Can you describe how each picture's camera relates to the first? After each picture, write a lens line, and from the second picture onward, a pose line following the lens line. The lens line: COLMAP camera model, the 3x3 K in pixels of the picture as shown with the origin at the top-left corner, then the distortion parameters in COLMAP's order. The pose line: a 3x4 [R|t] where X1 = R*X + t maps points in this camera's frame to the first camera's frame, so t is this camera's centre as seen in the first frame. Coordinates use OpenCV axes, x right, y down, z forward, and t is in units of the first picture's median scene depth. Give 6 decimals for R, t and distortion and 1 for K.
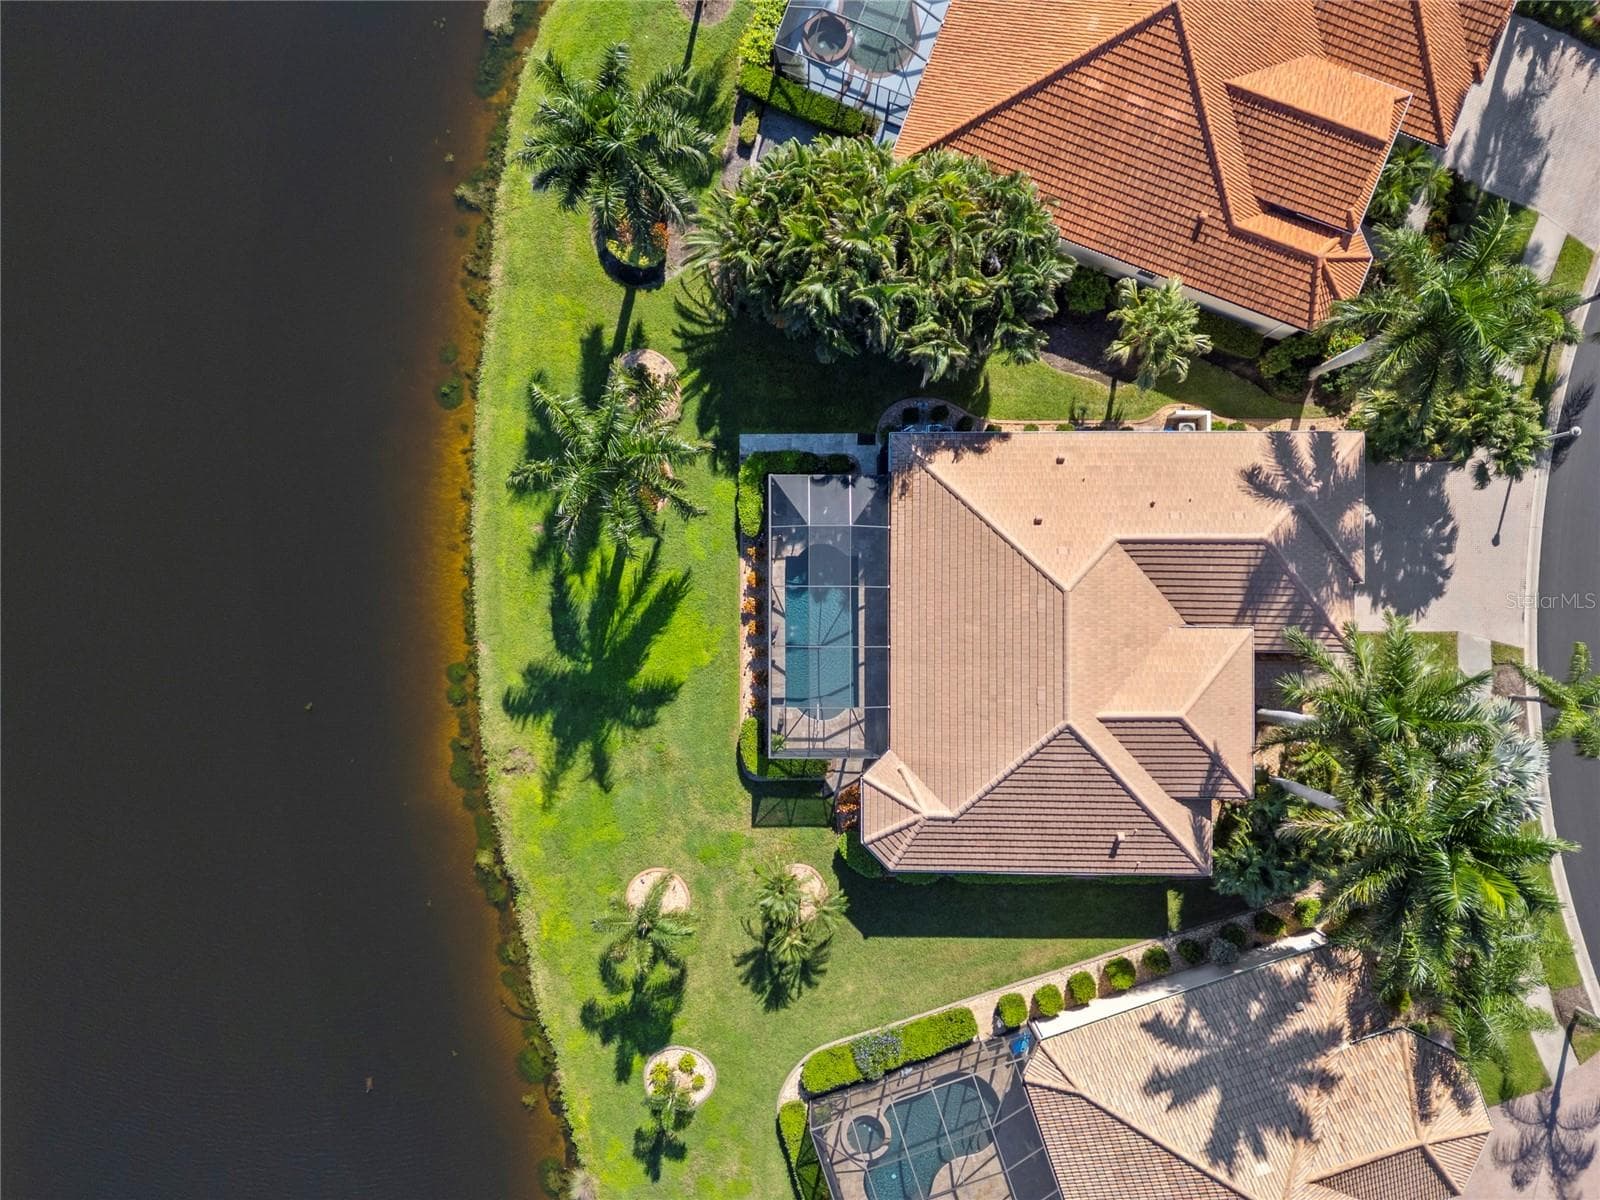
lens RADIAL K [[1117.7, 0, 800.0], [0, 1117.7, 600.0], [0, 0, 1]] dist [0.060380, -0.051158]
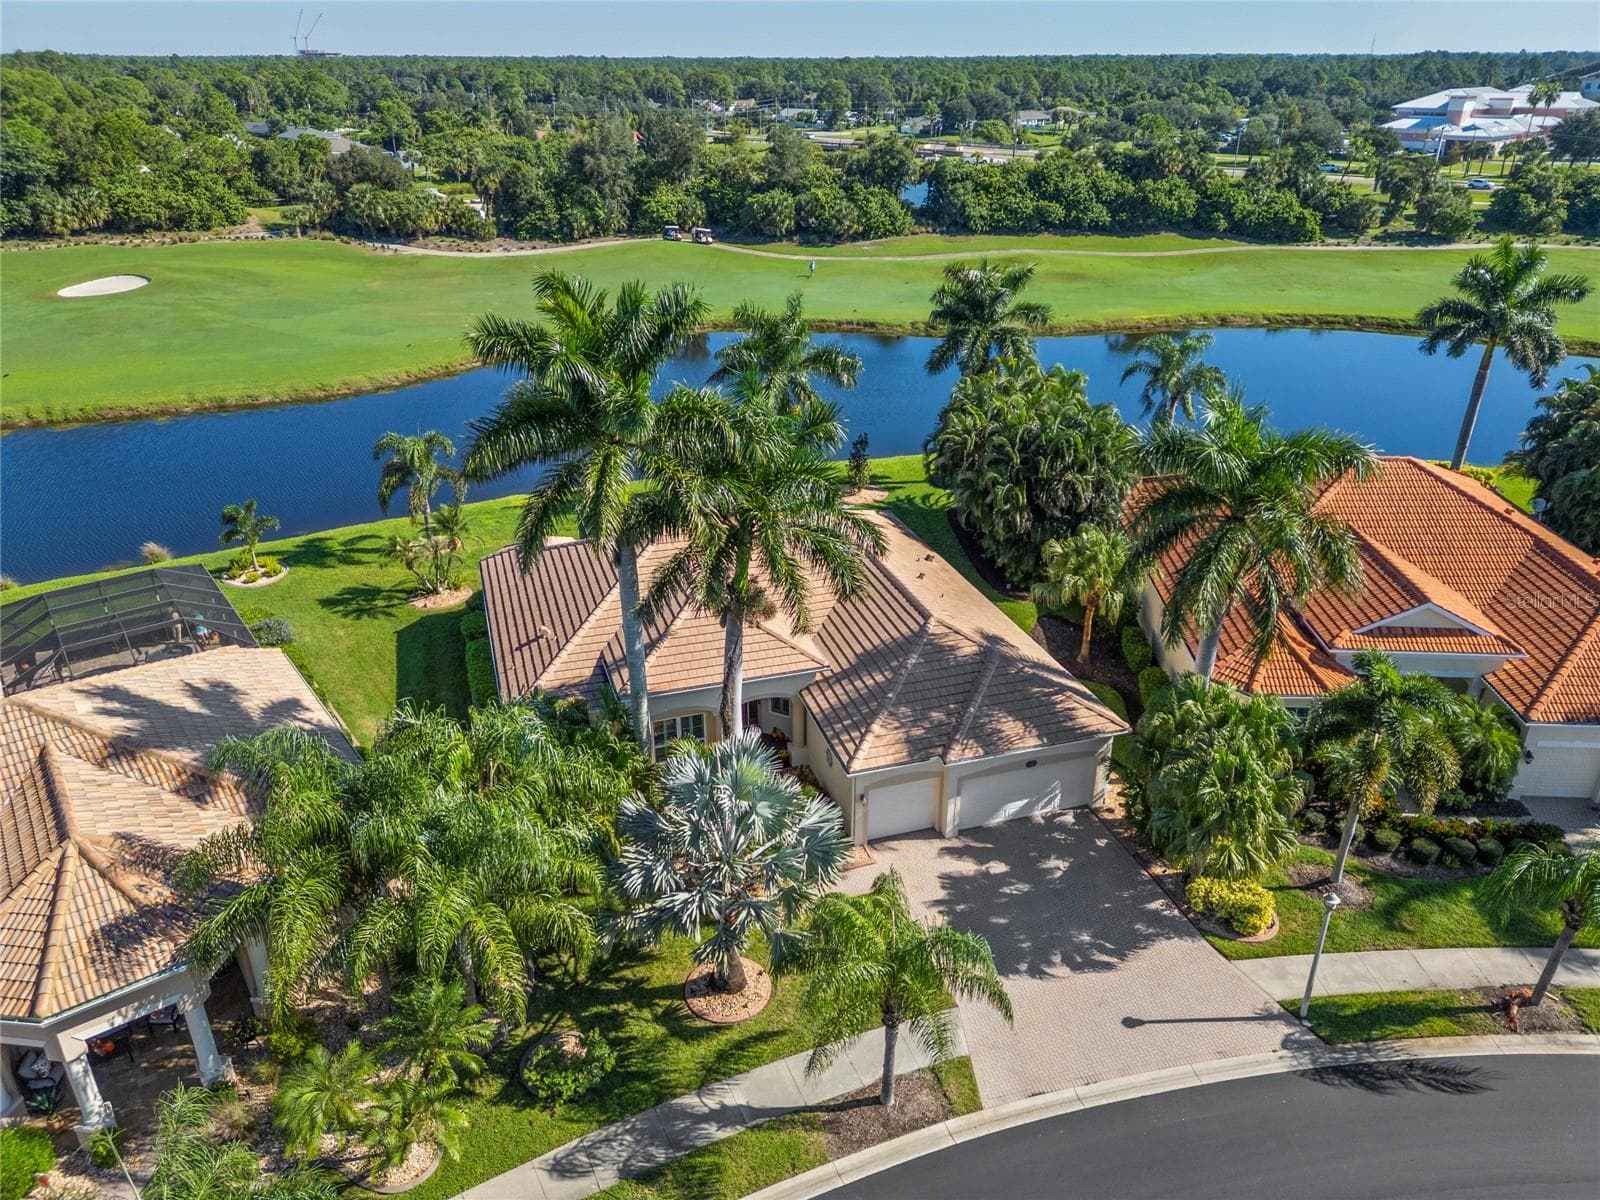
lens RADIAL K [[1117.7, 0, 800.0], [0, 1117.7, 600.0], [0, 0, 1]] dist [0.060380, -0.051158]
pose [[0.311167, 0.414174, -0.855357, 0.962065], [-0.950308, 0.144598, -0.275693, 0.233002], [0.009498, 0.898639, 0.438586, 0.559760]]
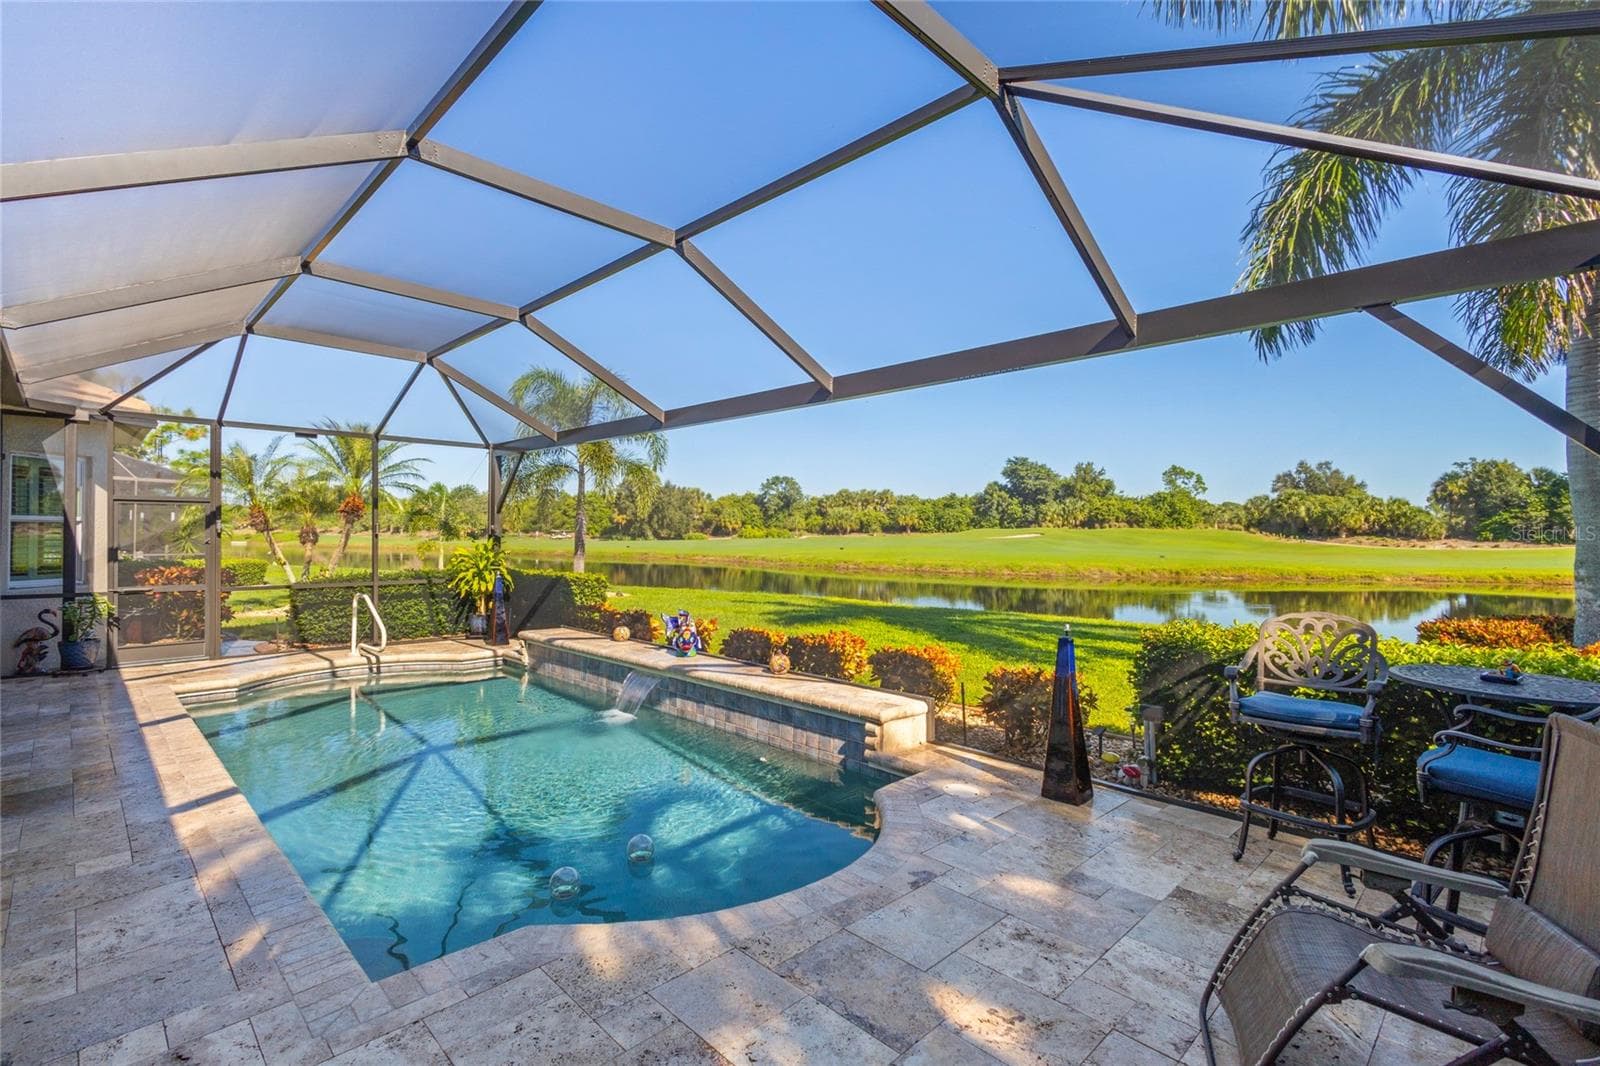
lens RADIAL K [[731.8, 0, 800.0], [0, 731.8, 533.0], [0, 0, 1]] dist [0.010519, -0.000568]
pose [[-0.709114, -0.001607, -0.705092, 0.068739], [-0.705081, 0.007637, 0.709086, -0.098438], [0.004245, 0.999970, -0.006549, 0.963630]]
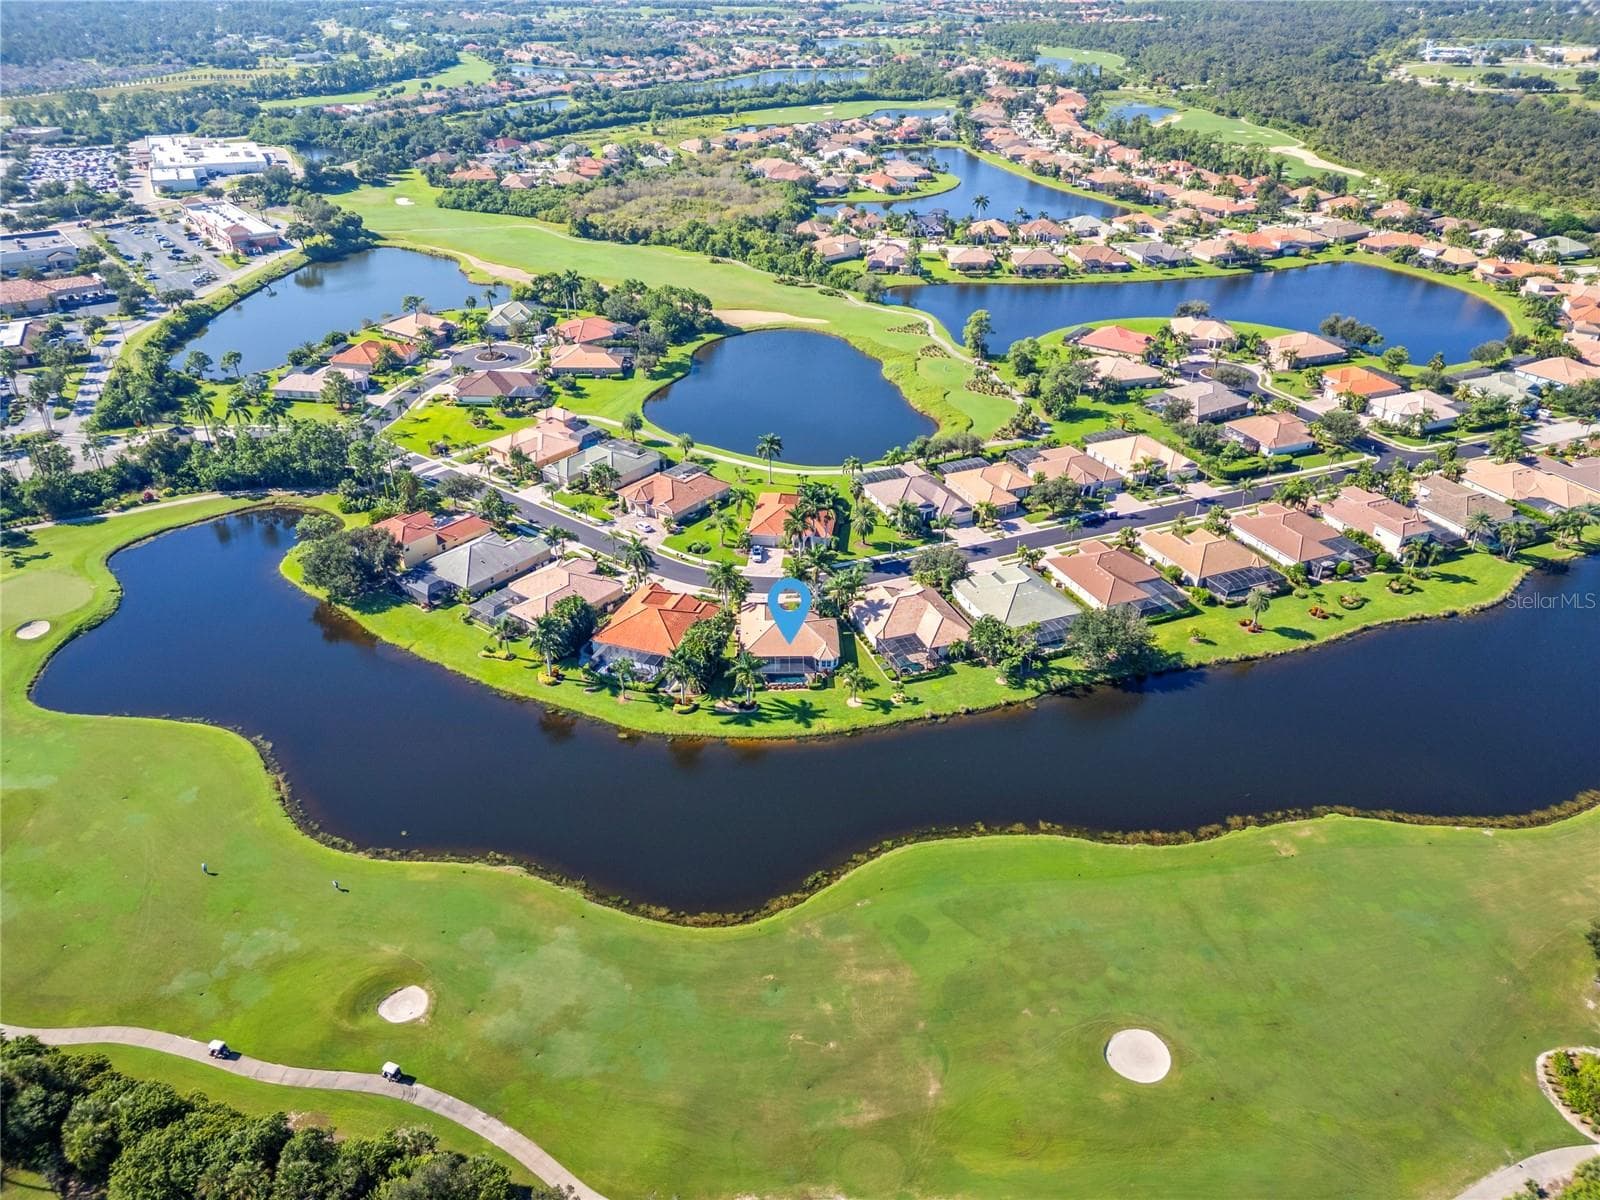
lens RADIAL K [[1116.1, 0, 800.0], [0, 1116.1, 600.0], [0, 0, 1]] dist [0.077097, -0.083360]
pose [[-0.030697, -0.505564, 0.862243, -3.340121], [0.999435, -0.003685, 0.033420, -0.056383], [-0.013718, 0.862781, 0.505392, -1.305420]]
